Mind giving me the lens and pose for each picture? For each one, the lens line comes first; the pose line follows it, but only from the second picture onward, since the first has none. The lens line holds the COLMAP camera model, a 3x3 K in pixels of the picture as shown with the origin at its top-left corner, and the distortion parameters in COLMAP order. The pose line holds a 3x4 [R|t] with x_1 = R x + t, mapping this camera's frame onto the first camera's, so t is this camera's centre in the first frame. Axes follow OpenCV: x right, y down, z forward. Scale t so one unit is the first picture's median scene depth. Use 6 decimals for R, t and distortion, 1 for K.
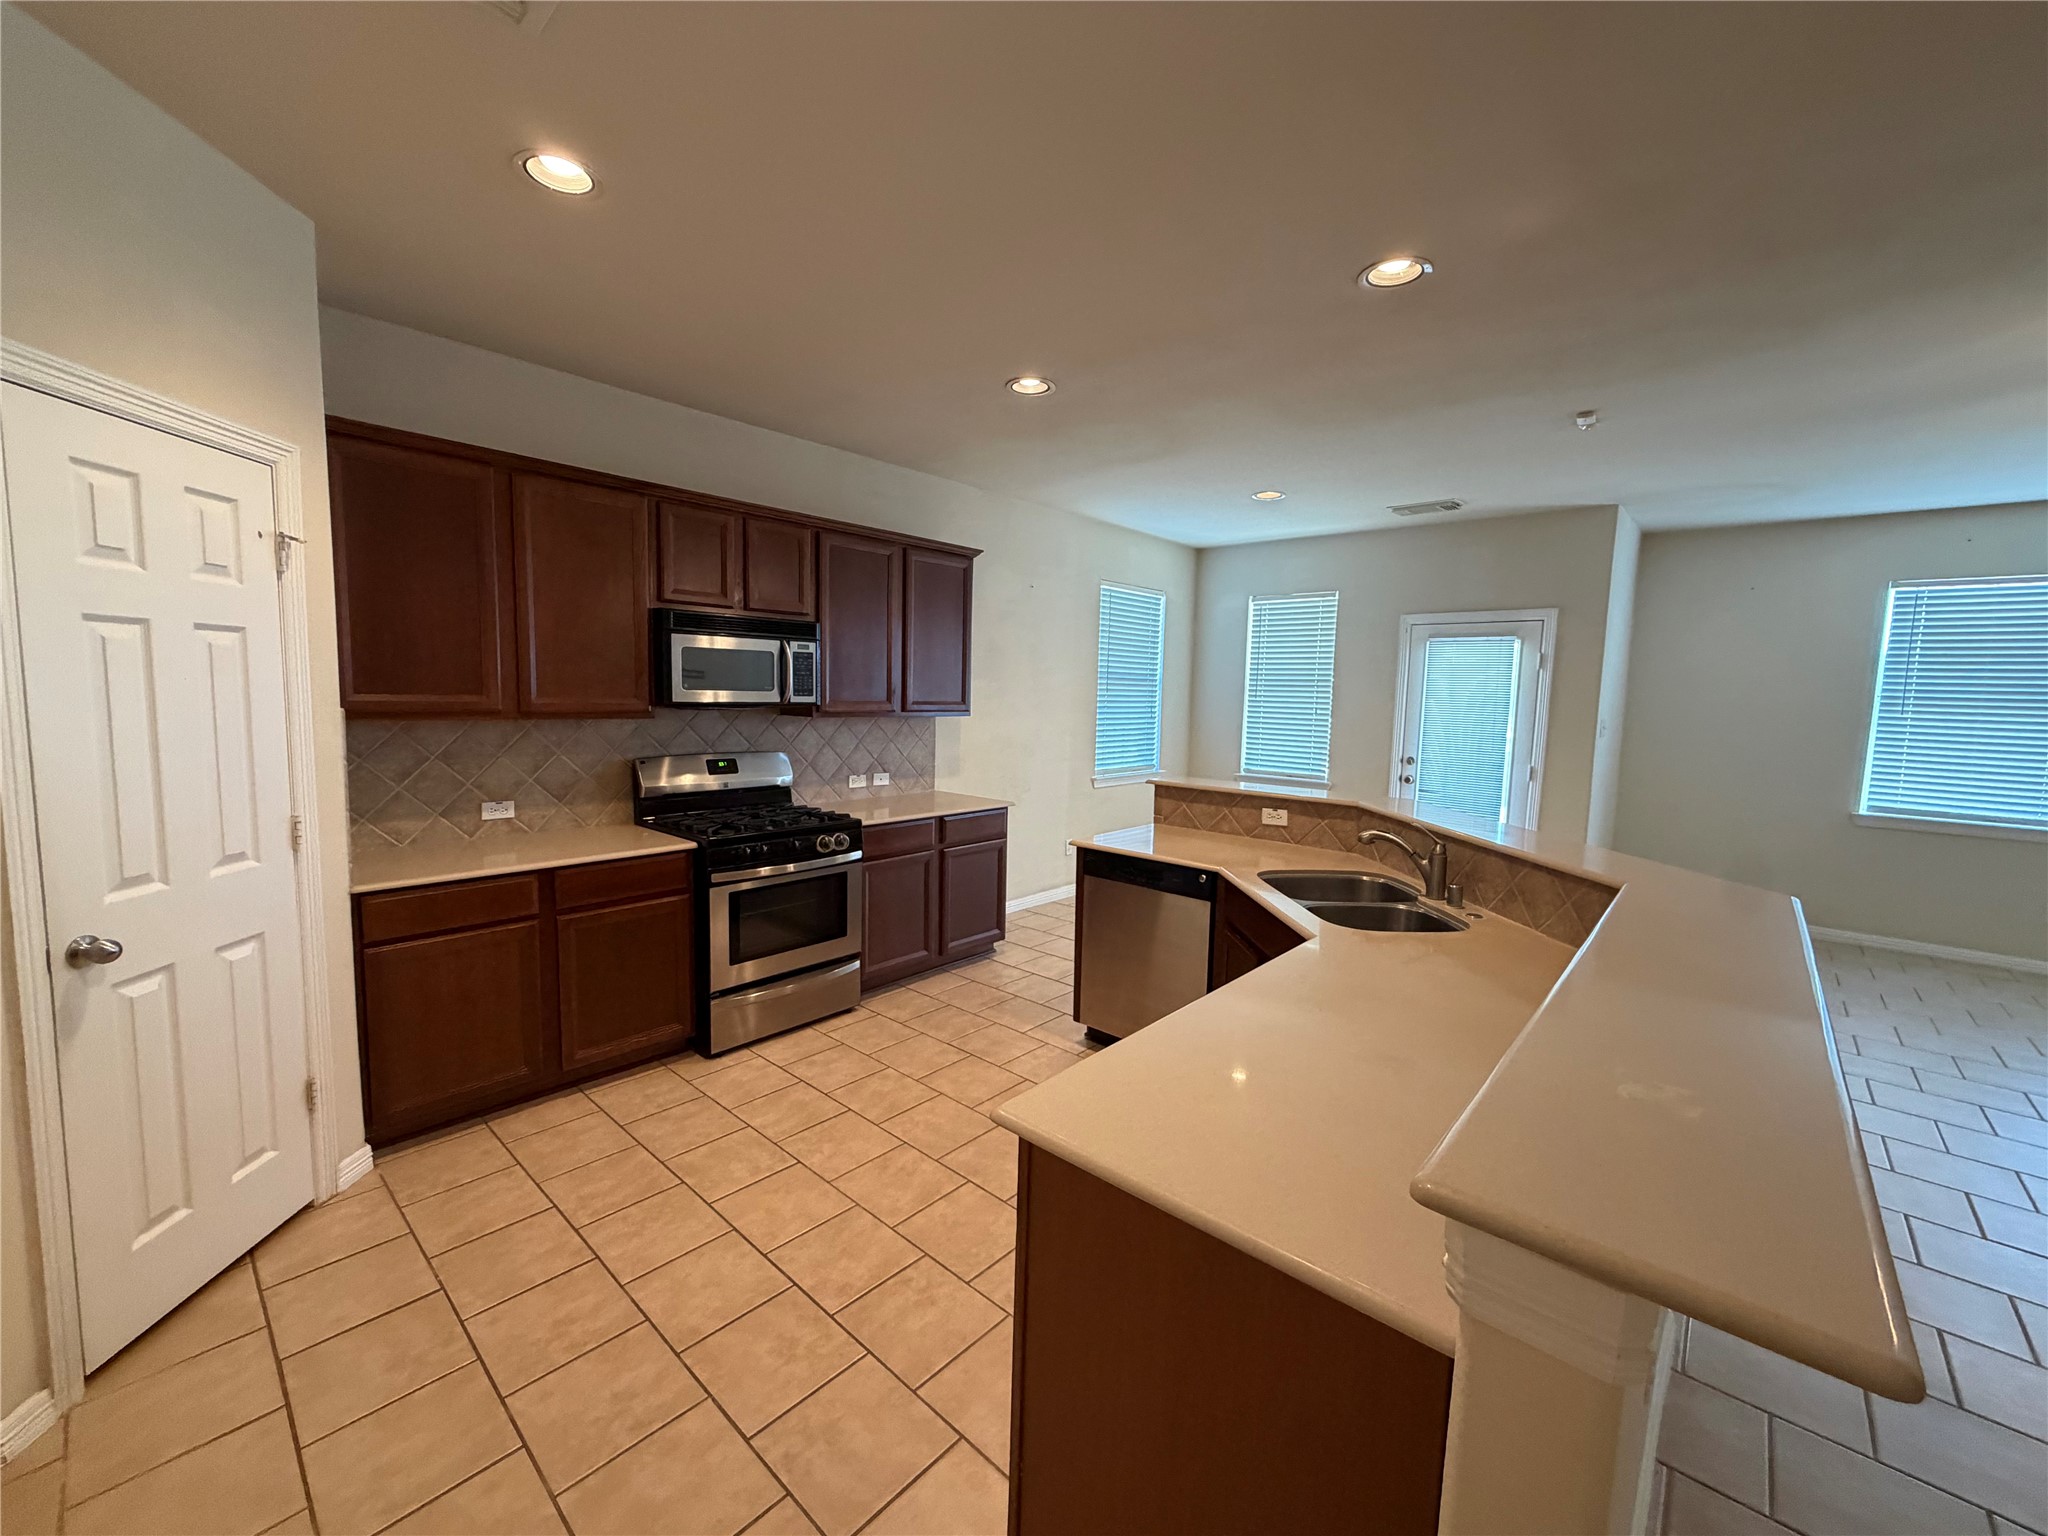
lens RADIAL K [[818.6, 0, 1022.1], [0, 818.6, 771.8], [0, 0, 1]] dist [0.000133, -0.000461]
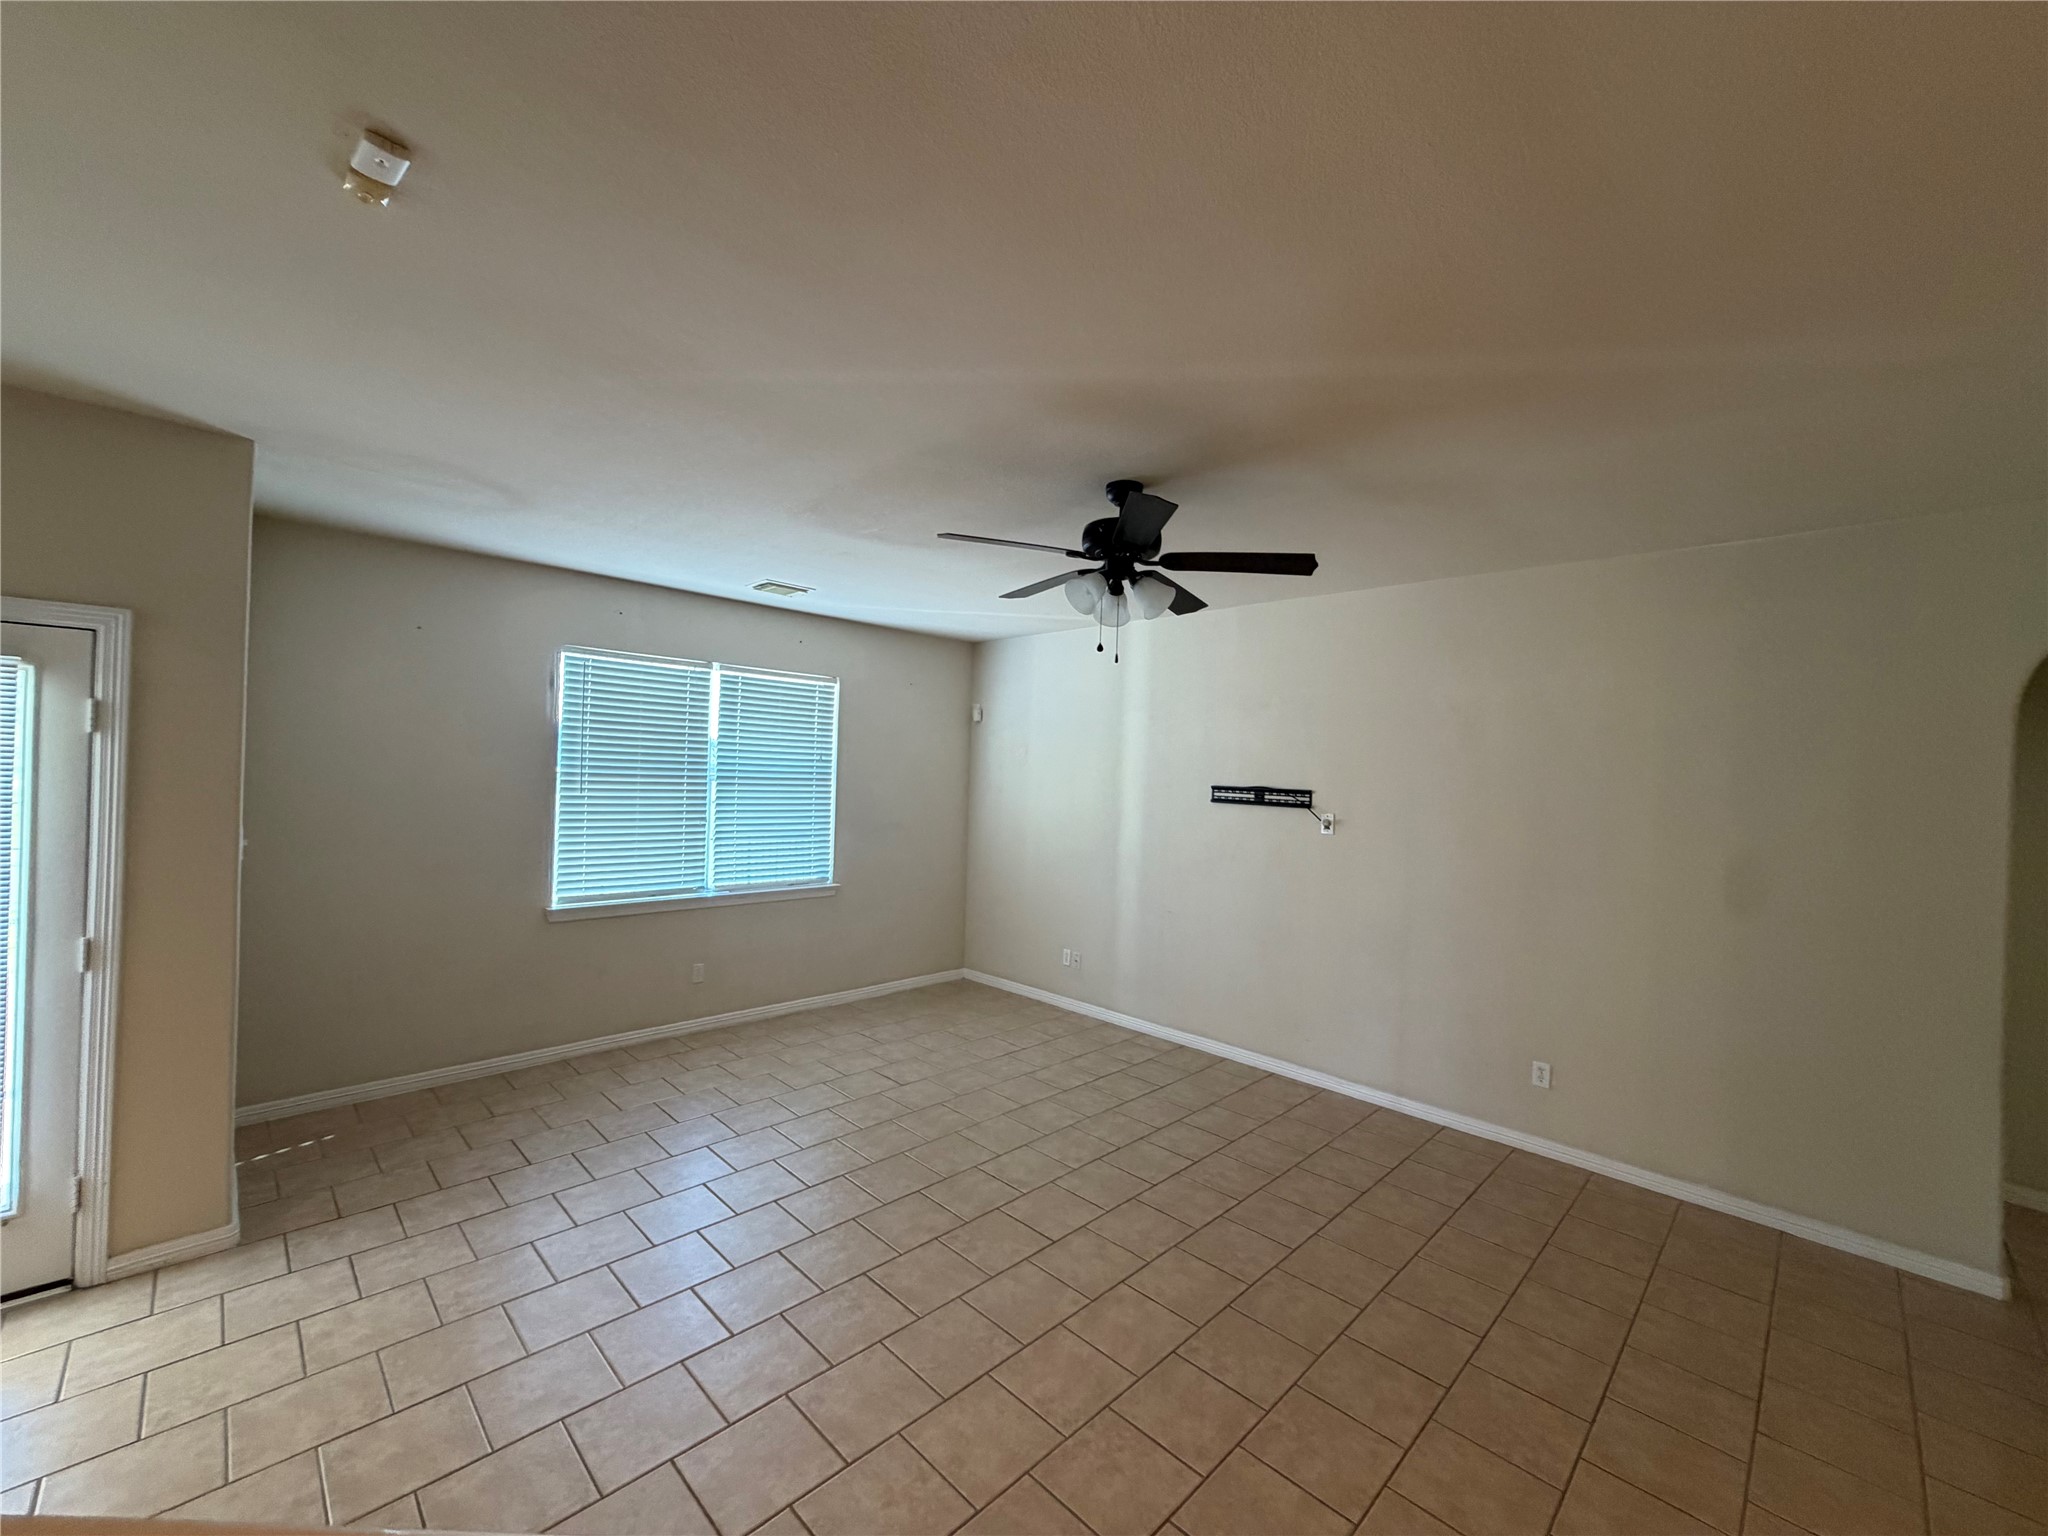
lens RADIAL K [[818.6, 0, 1016.5], [0, 818.6, 770.1], [0, 0, 1]] dist [0.000133, -0.000461]
pose [[0.057763, -0.023695, 0.998049, 0.274667], [0.072291, 0.997193, 0.019490, -0.106821], [-0.995710, 0.071024, 0.059314, 0.636105]]
